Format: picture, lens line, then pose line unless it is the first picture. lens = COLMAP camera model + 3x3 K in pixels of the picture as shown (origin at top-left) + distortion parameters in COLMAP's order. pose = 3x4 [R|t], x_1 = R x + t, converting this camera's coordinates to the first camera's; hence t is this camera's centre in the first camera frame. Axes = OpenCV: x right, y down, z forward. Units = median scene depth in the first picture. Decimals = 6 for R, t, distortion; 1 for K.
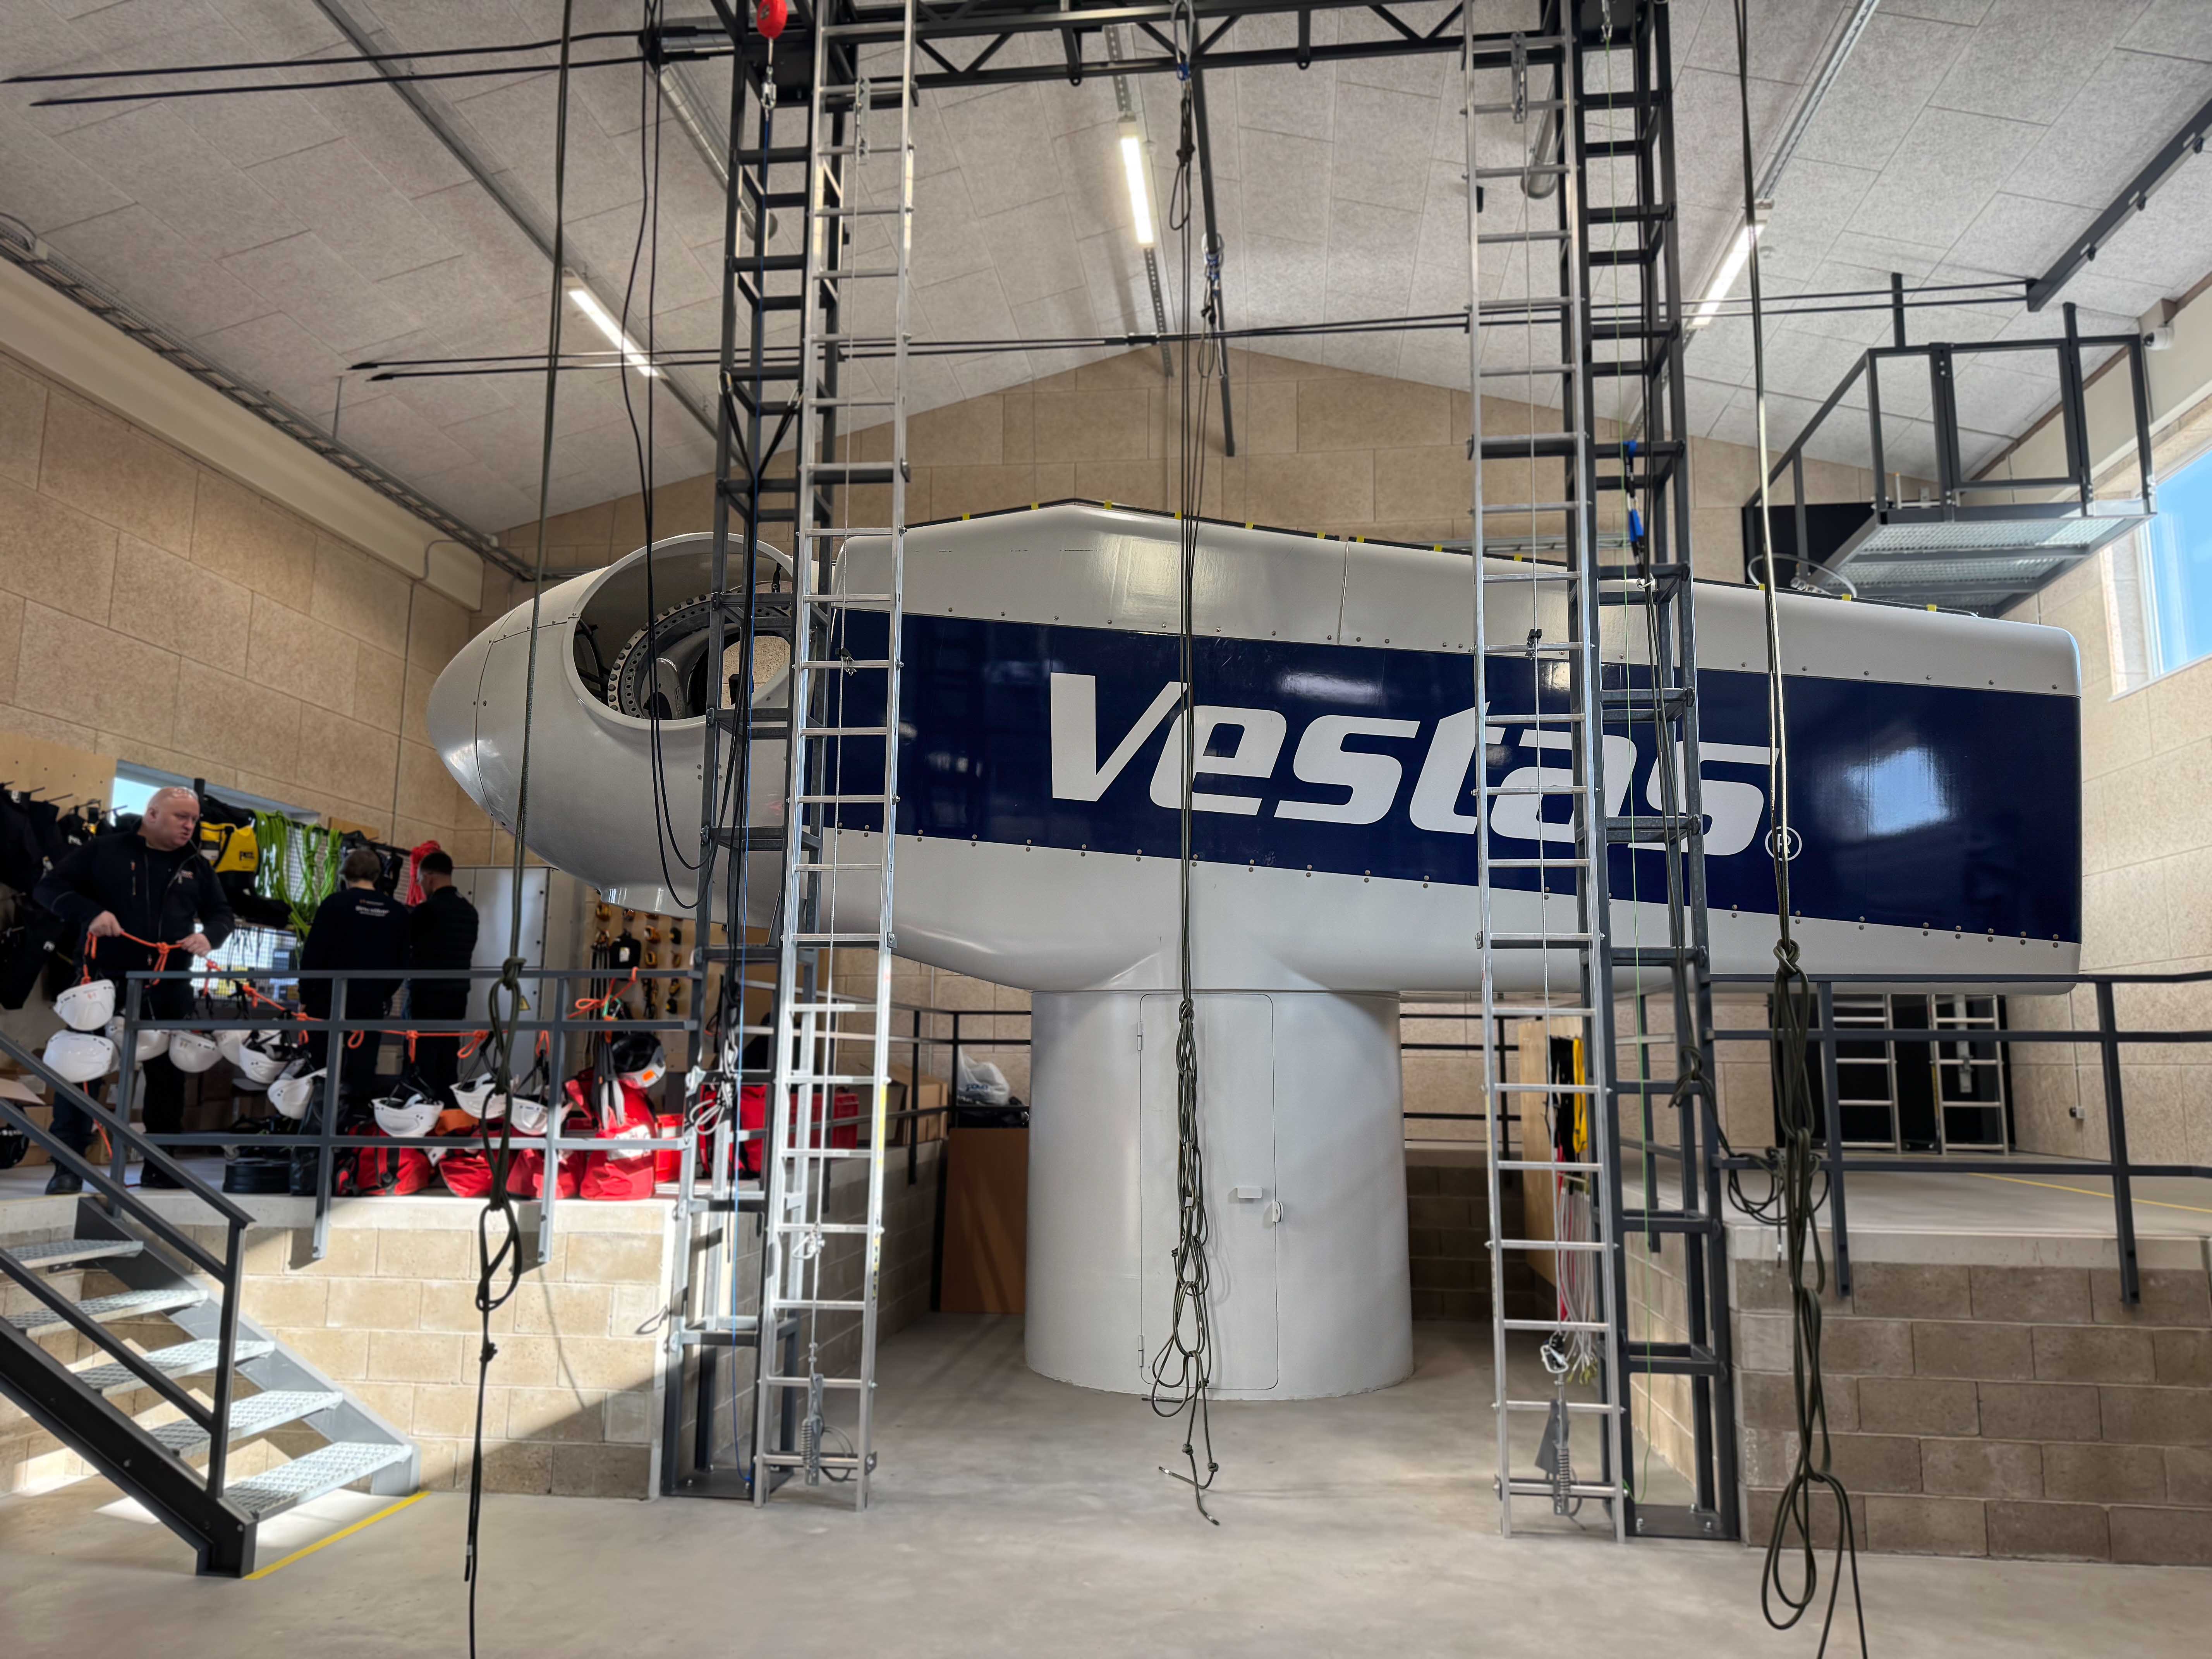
lens RADIAL K [[1584.5, 0, 1106.0], [0, 1584.5, 829.5], [0, 0, 1]] dist [0.002904, 0.000209]
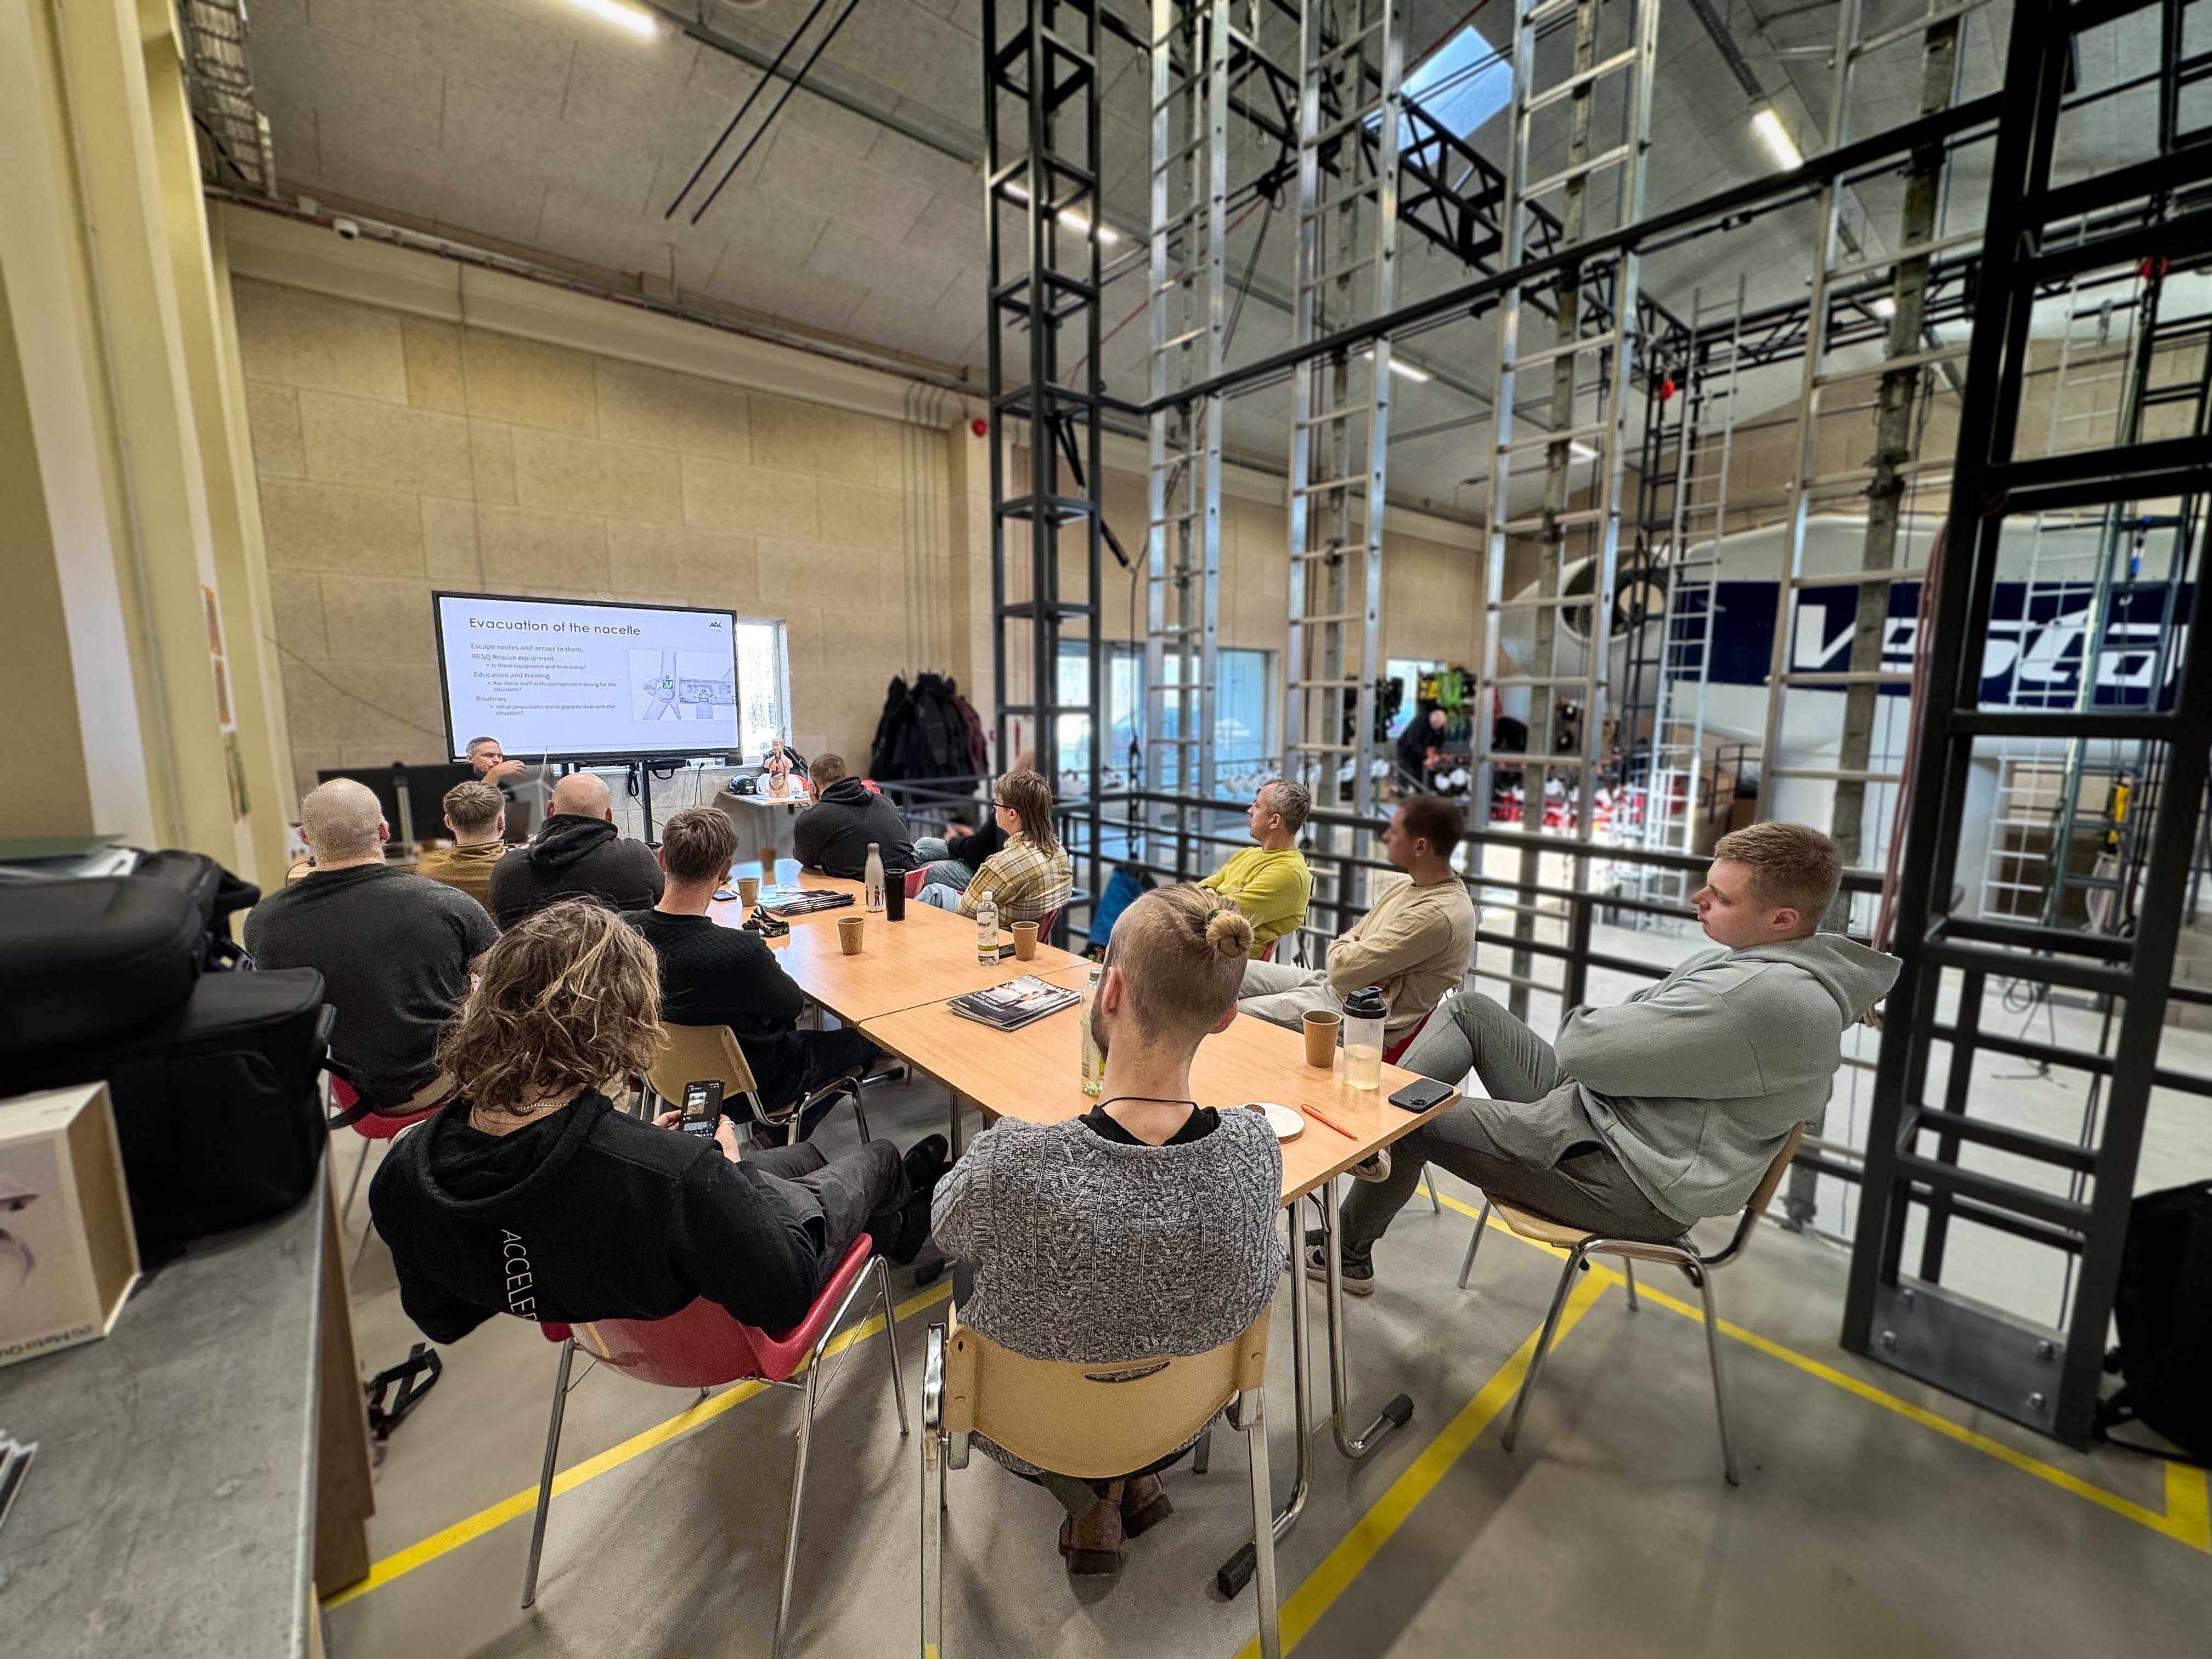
lens RADIAL K [[882.8, 0, 1106.0], [0, 882.8, 829.5], [0, 0, 1]] dist [0.016194, 0.000155]
pose [[0.739039, 0.087383, -0.667971, 0.108303], [0.109844, 0.962651, 0.247462, -0.214733], [0.664647, -0.256257, 0.701838, -0.596053]]
